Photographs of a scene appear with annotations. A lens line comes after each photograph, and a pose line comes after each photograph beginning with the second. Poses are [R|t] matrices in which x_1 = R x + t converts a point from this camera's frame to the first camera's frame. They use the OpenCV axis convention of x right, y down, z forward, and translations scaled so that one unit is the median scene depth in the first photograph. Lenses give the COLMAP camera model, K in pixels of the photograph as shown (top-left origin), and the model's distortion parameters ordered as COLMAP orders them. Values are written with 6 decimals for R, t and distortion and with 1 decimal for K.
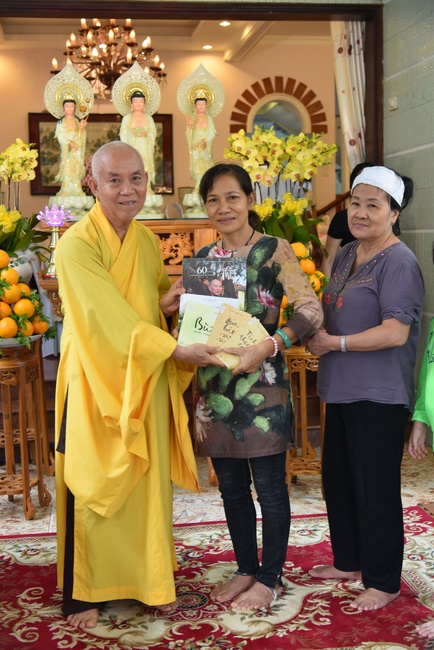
lens RADIAL K [[860.1, 0, 217.0], [0, 860.1, 325.0], [0, 0, 1]] dist [-0.022355, -0.015427]
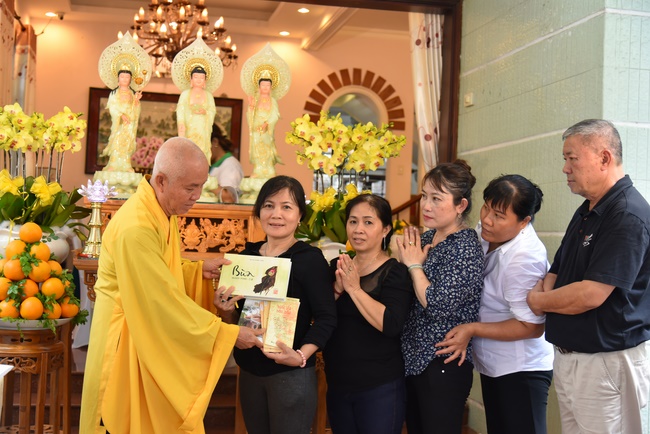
lens RADIAL K [[921.7, 0, 325.0], [0, 921.7, 217.0], [0, 0, 1]] dist [-0.020240, 0.038090]
pose [[0.997183, 0.064112, 0.038942, 0.016526], [-0.058847, 0.990549, -0.123890, 0.008093], [-0.046517, 0.121250, 0.991532, 0.010821]]
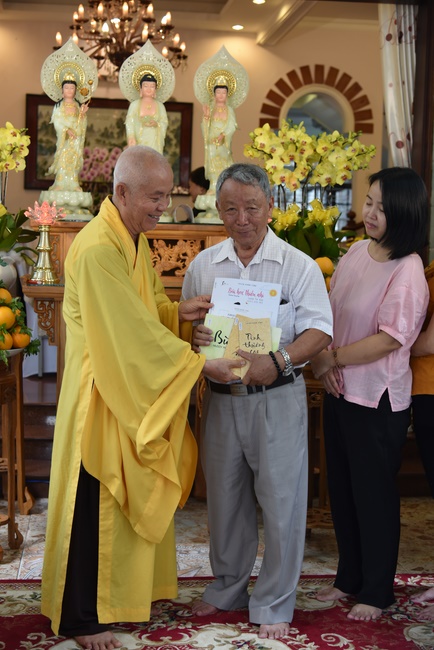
lens RADIAL K [[1013.8, 0, 217.0], [0, 1013.8, 325.0], [0, 0, 1]] dist [-0.025052, 0.068103]
pose [[0.998539, 0.049583, -0.021459, 0.010755], [-0.050140, 0.998397, -0.026267, 0.003513], [0.020122, 0.027304, 0.999425, -0.012469]]
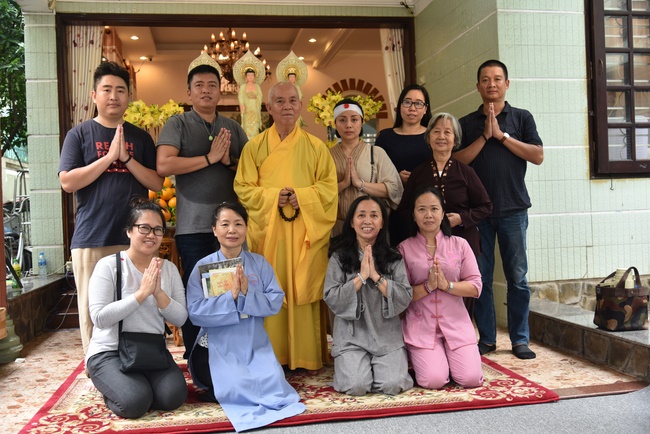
lens RADIAL K [[665.2, 0, 325.0], [0, 665.2, 217.0], [0, 0, 1]] dist [-0.023043, -0.004545]
pose [[0.999777, -0.013645, 0.016087, 0.017340], [0.015183, 0.994903, -0.099686, 0.105132], [-0.014645, 0.099908, 0.994889, -0.140537]]
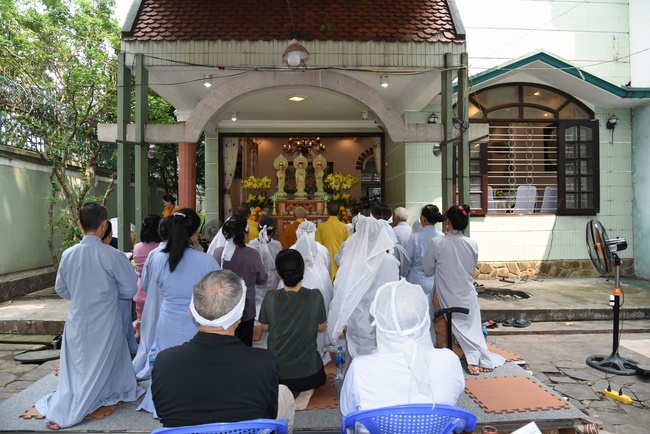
lens RADIAL K [[445.8, 0, 325.0], [0, 445.8, 217.0], [0, 0, 1]] dist [-0.001286, -0.000155]
pose [[0.991618, 0.017078, -0.128071, 0.229037], [-0.029786, 0.994743, -0.097978, 0.111884], [0.125724, 0.100971, 0.986914, -0.698337]]
